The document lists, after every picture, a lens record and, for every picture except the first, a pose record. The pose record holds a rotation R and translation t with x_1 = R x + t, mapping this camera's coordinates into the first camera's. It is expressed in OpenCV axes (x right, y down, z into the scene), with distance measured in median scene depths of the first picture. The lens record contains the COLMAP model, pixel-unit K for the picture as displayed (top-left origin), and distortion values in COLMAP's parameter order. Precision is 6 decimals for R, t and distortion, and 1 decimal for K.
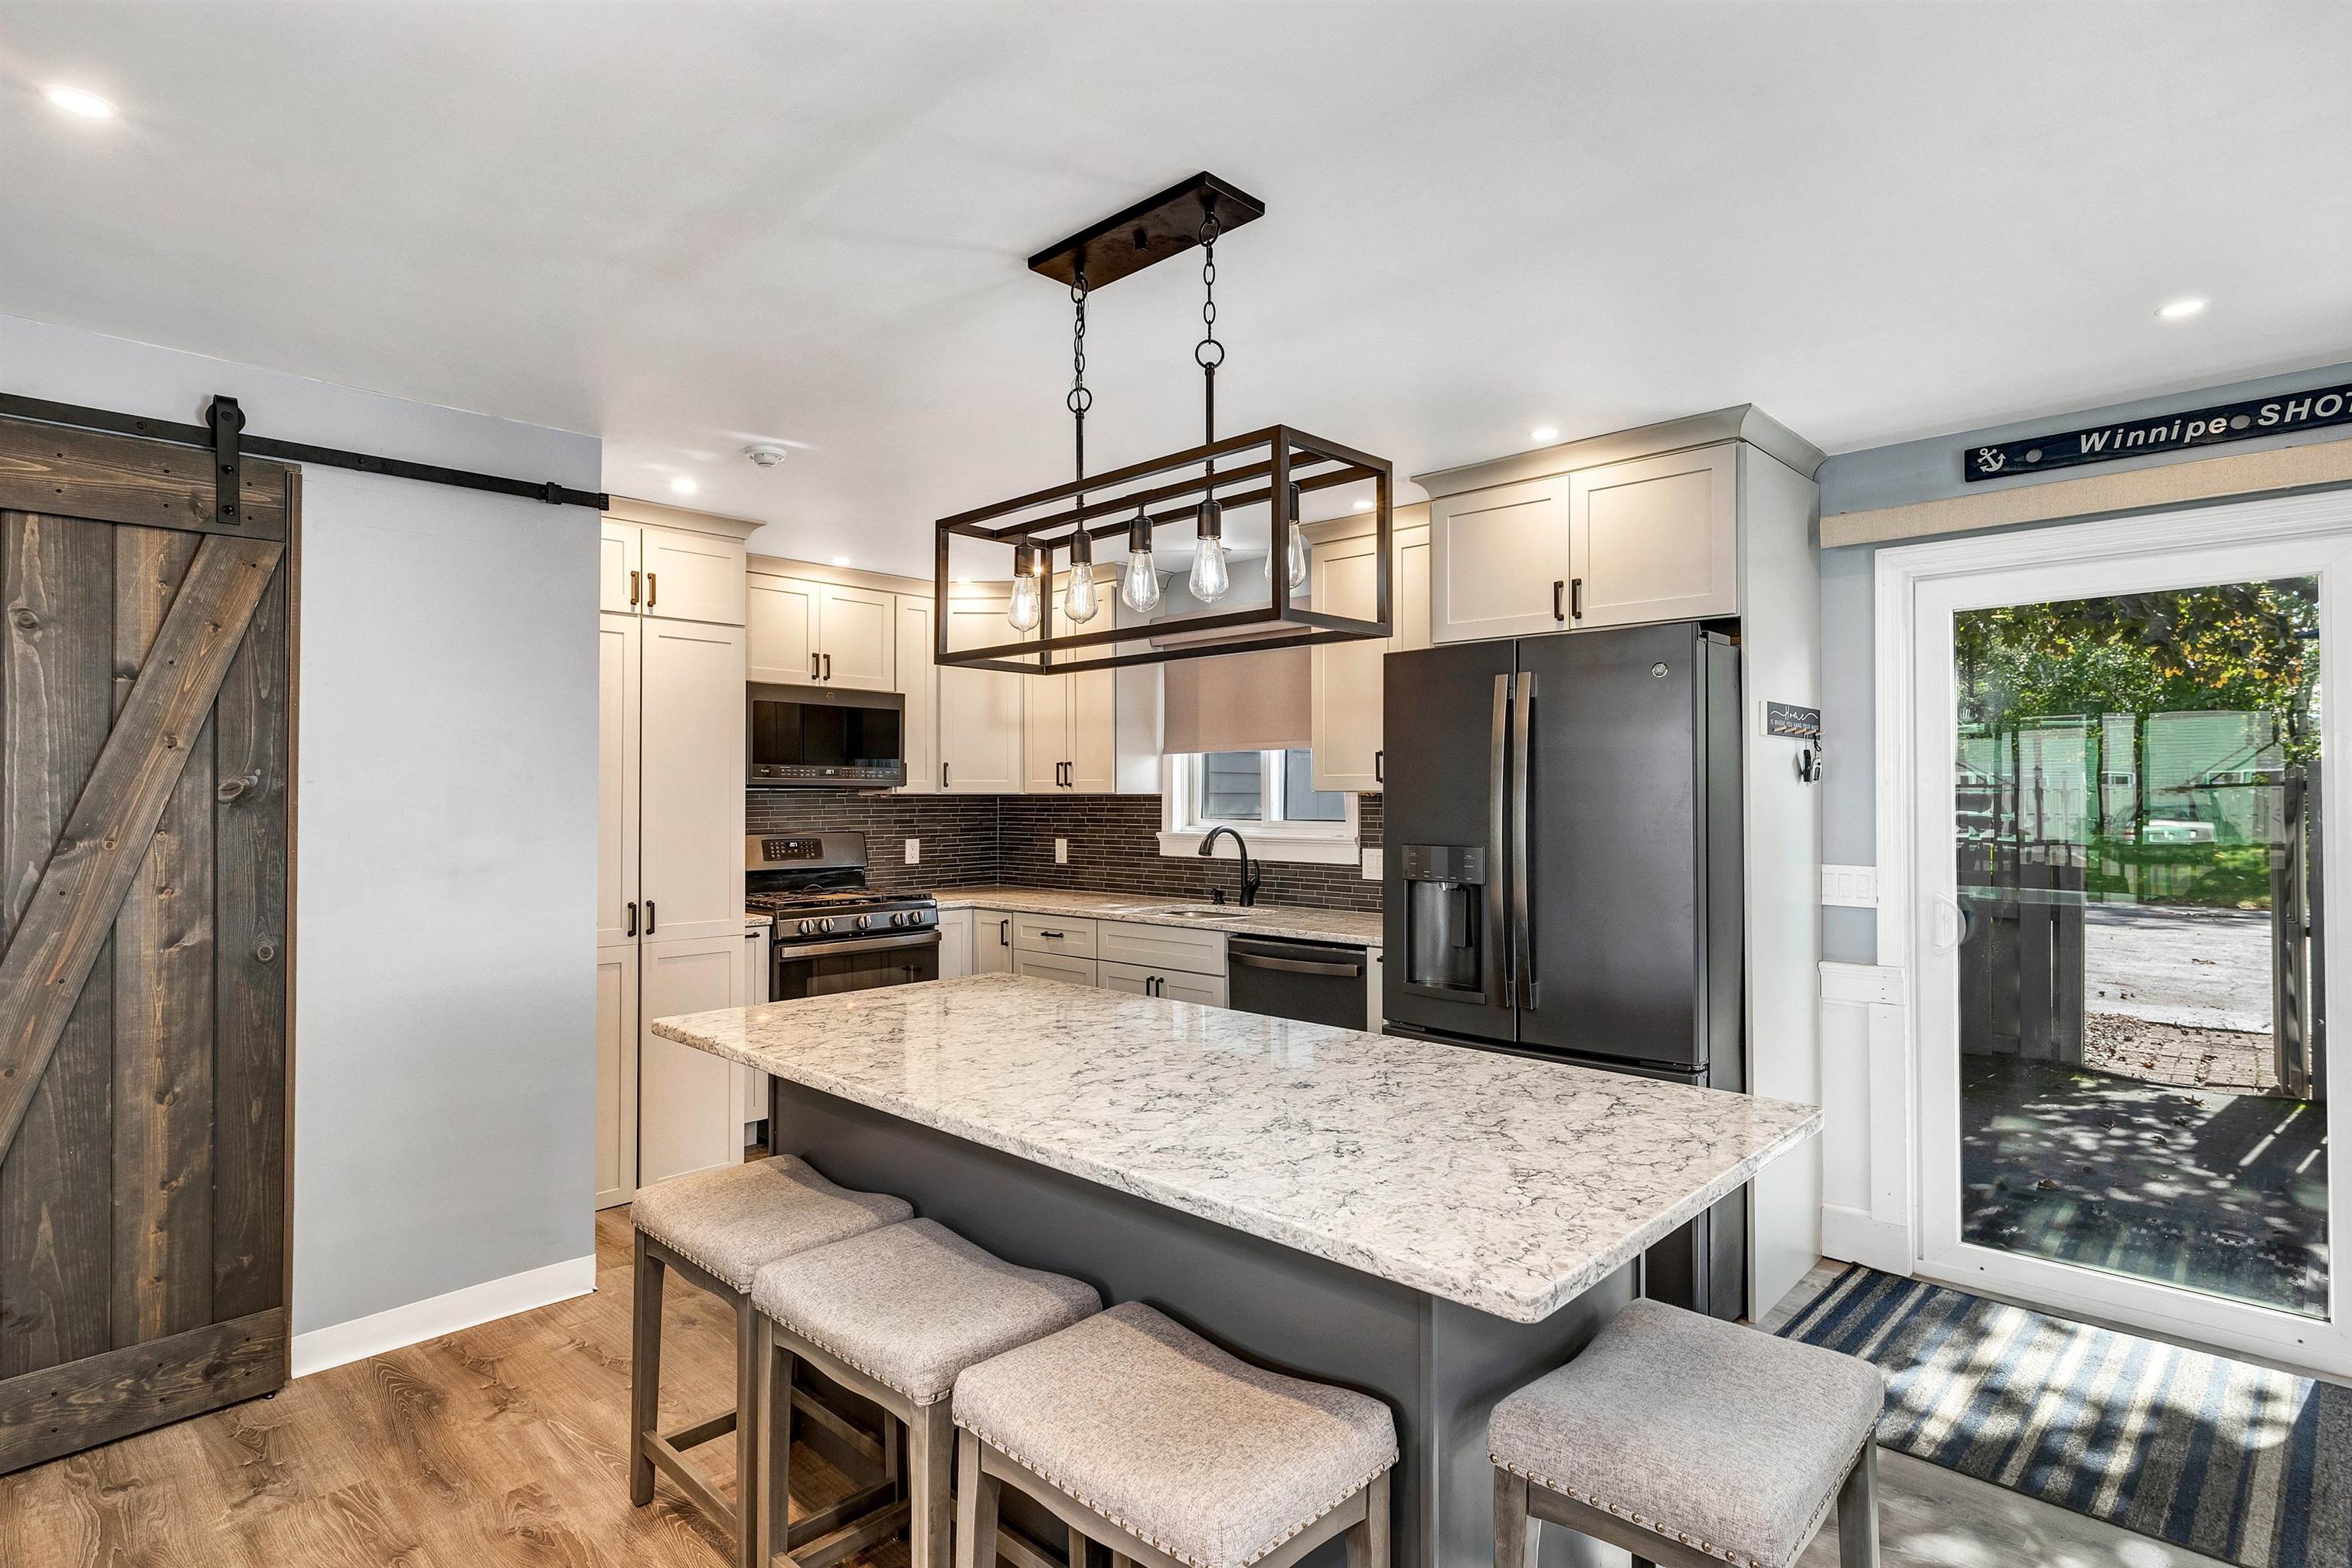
lens RADIAL K [[1181.9, 0, 1158.8], [0, 1181.9, 772.4], [0, 0, 1]] dist [0.006668, -0.002451]
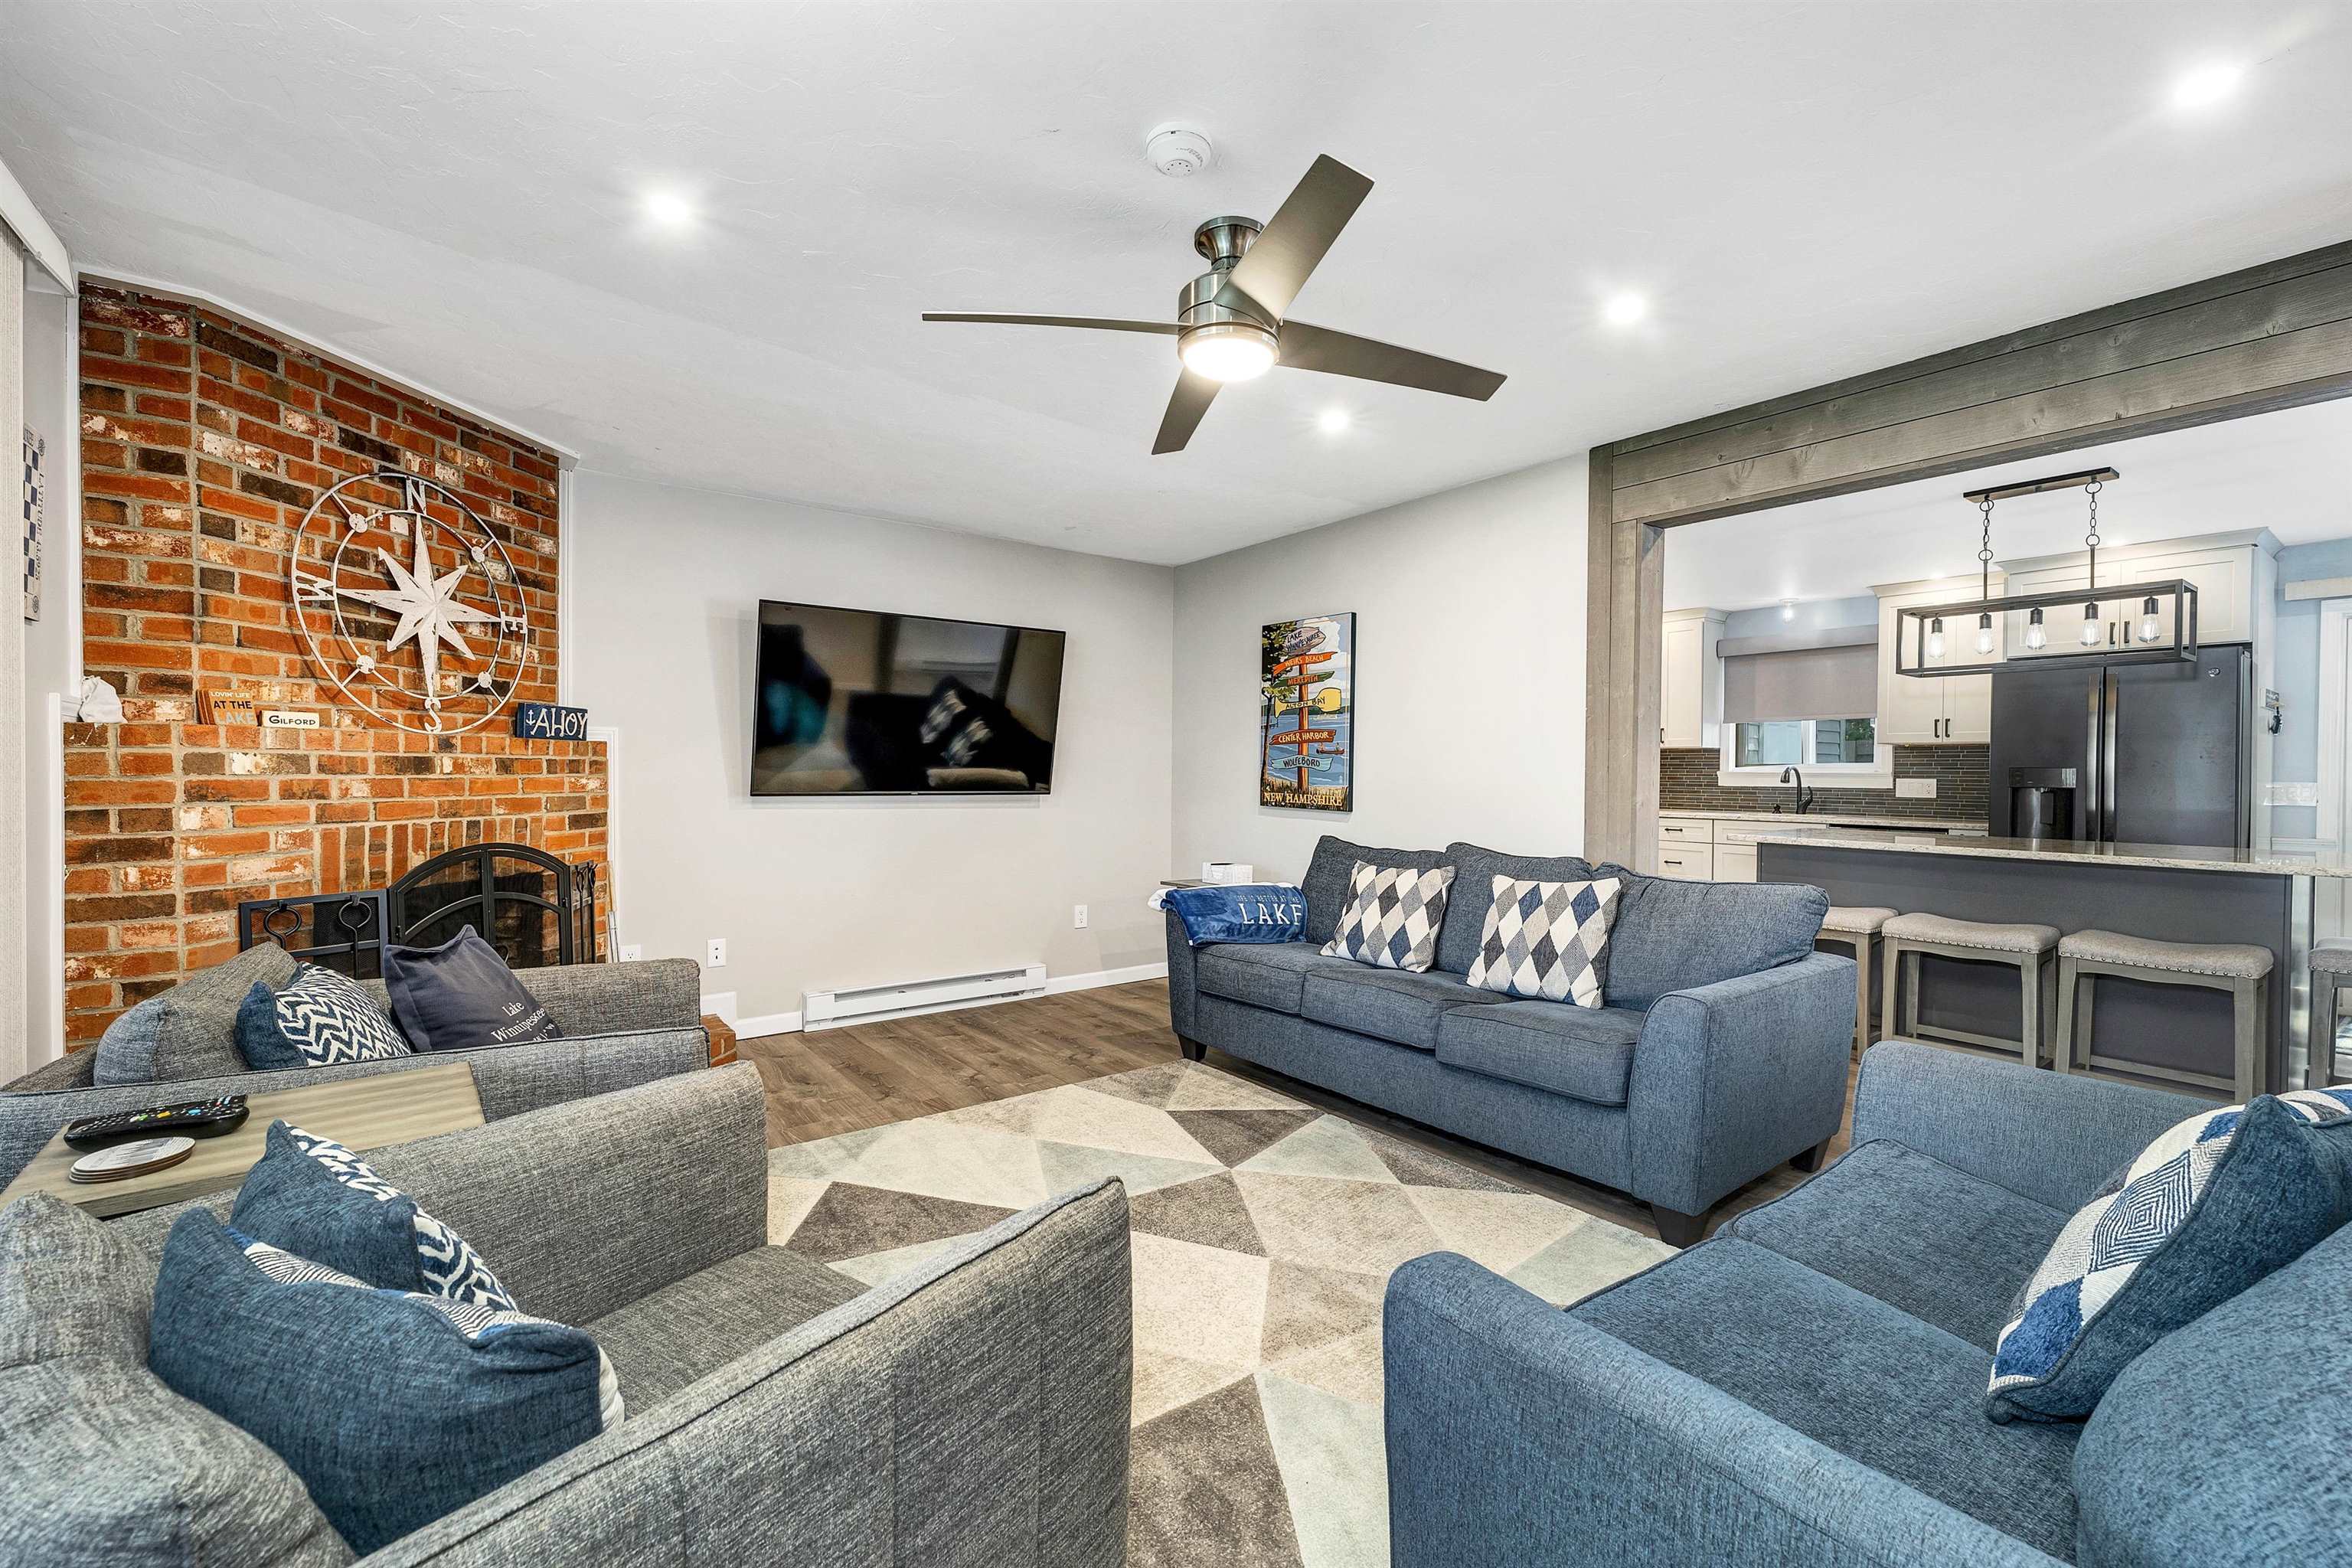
lens RADIAL K [[970.4, 0, 1160.8], [0, 970.4, 779.2], [0, 0, 1]] dist [0.002232, 0.000416]
pose [[0.987051, 0.008839, -0.160165, -0.664324], [-0.004411, 0.999599, 0.027980, 0.032579], [0.160348, -0.026911, 0.986694, -0.545283]]
